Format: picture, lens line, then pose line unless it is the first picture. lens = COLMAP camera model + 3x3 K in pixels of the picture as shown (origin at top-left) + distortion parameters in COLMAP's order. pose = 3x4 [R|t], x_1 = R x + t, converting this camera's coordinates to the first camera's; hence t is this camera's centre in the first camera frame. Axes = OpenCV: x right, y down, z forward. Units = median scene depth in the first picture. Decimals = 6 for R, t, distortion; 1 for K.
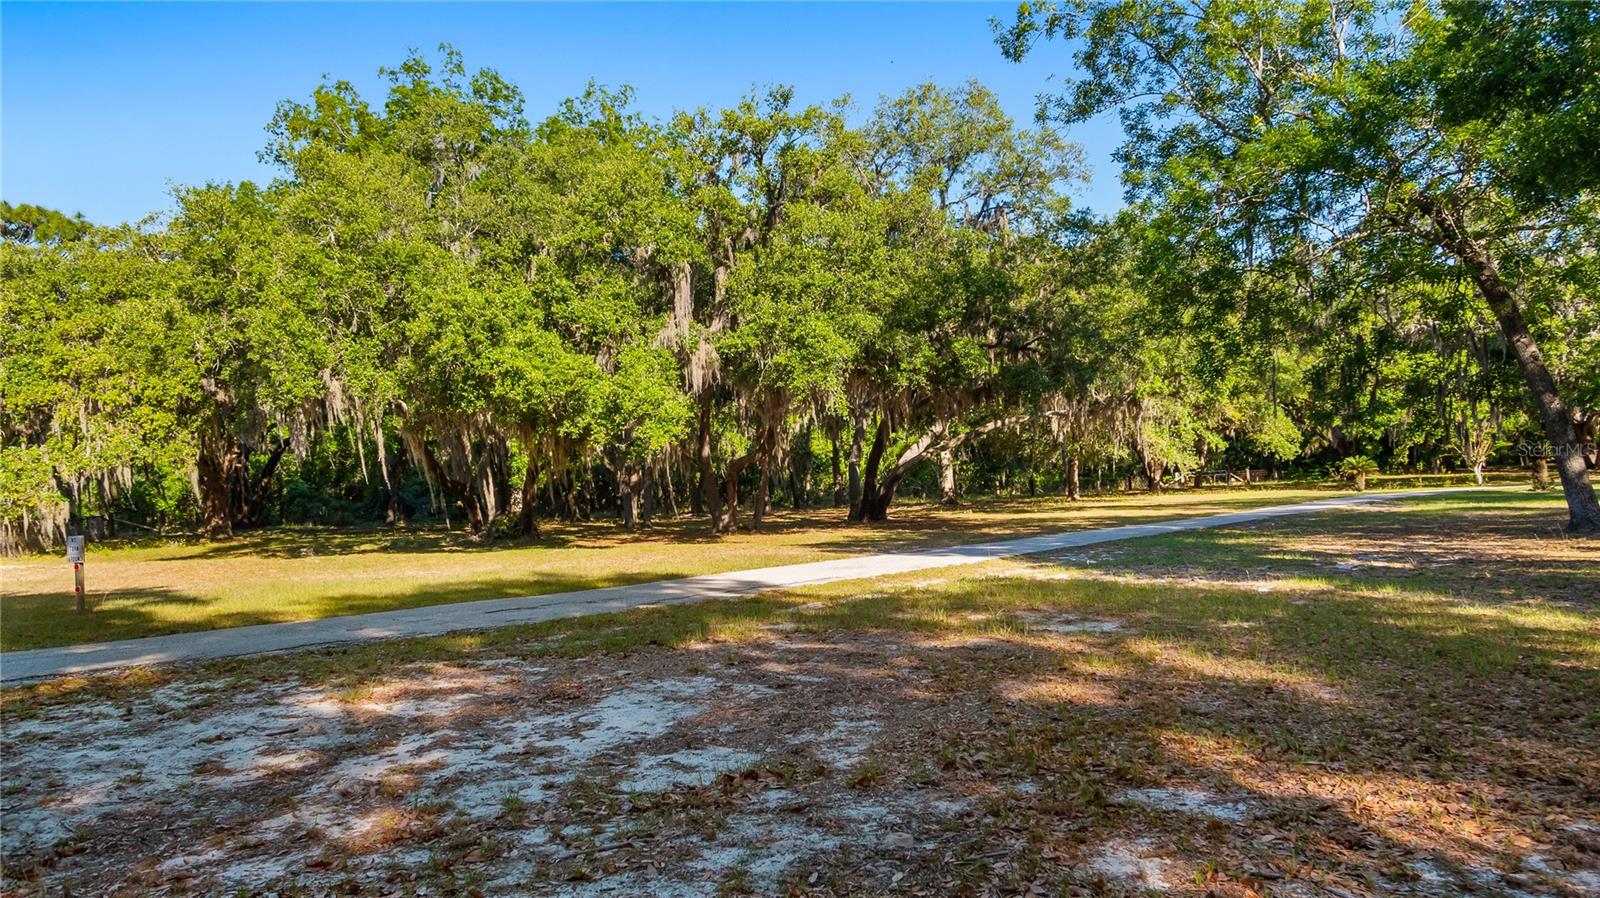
lens RADIAL K [[1145.8, 0, 800.0], [0, 1145.8, 449.0], [0, 0, 1]] dist [0.004348, 0.000577]
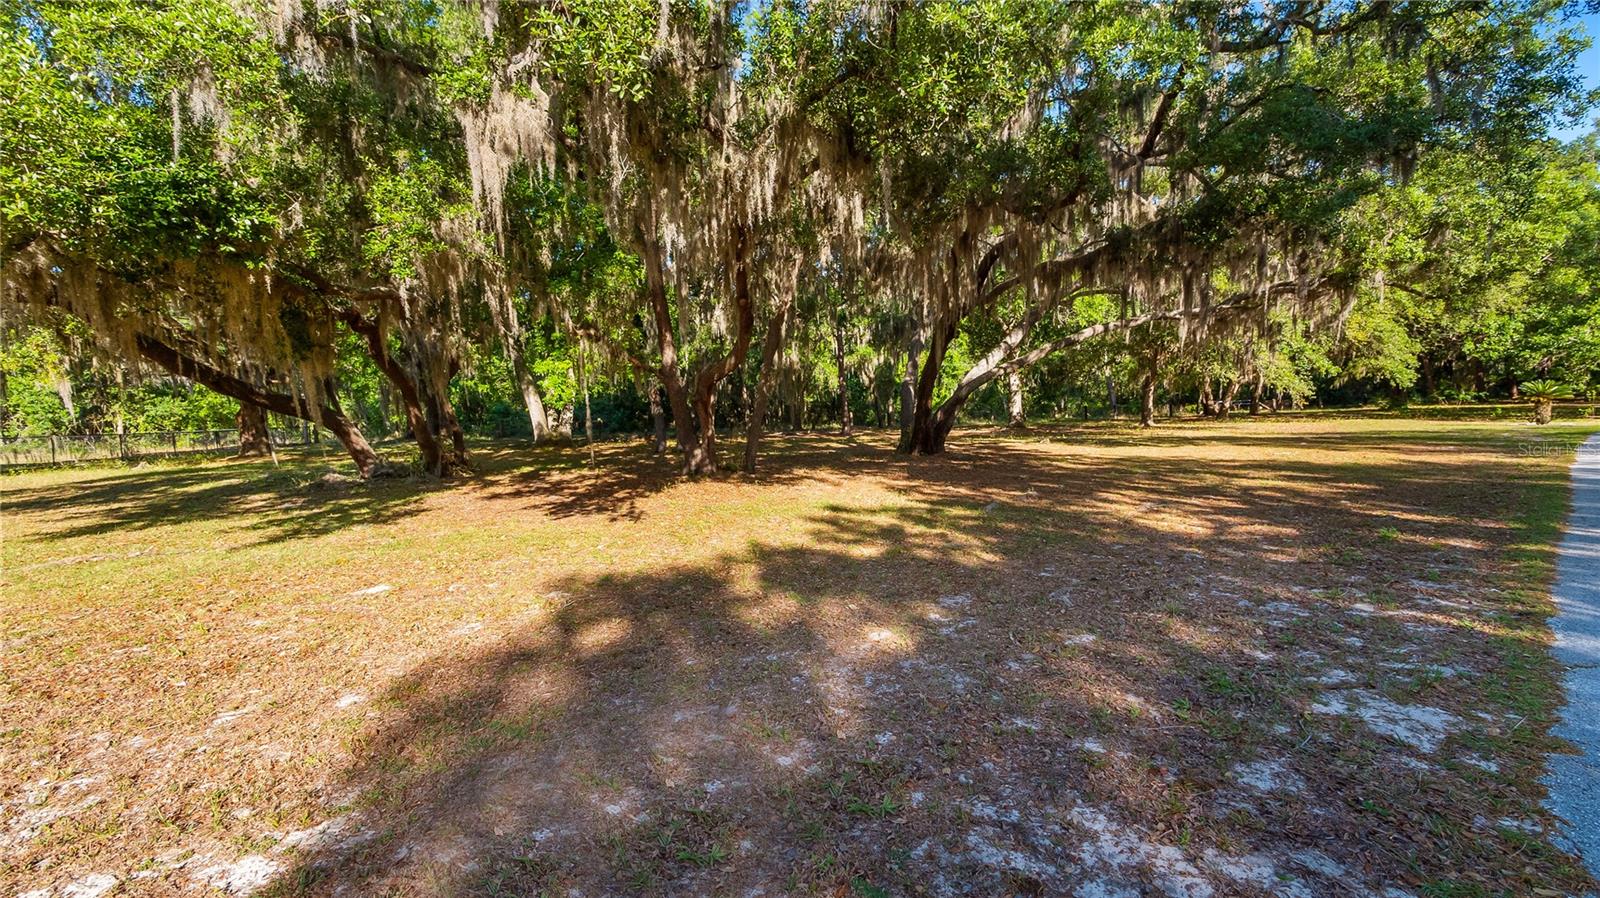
lens RADIAL K [[644.6, 0, 808.1], [0, 644.6, 449.7], [0, 0, 1]] dist [-0.001540, -0.000417]
pose [[0.985399, 0.022662, -0.168746, 0.072519], [-0.006237, 0.995241, 0.097240, 0.020581], [0.170146, -0.094768, 0.980851, 0.674246]]
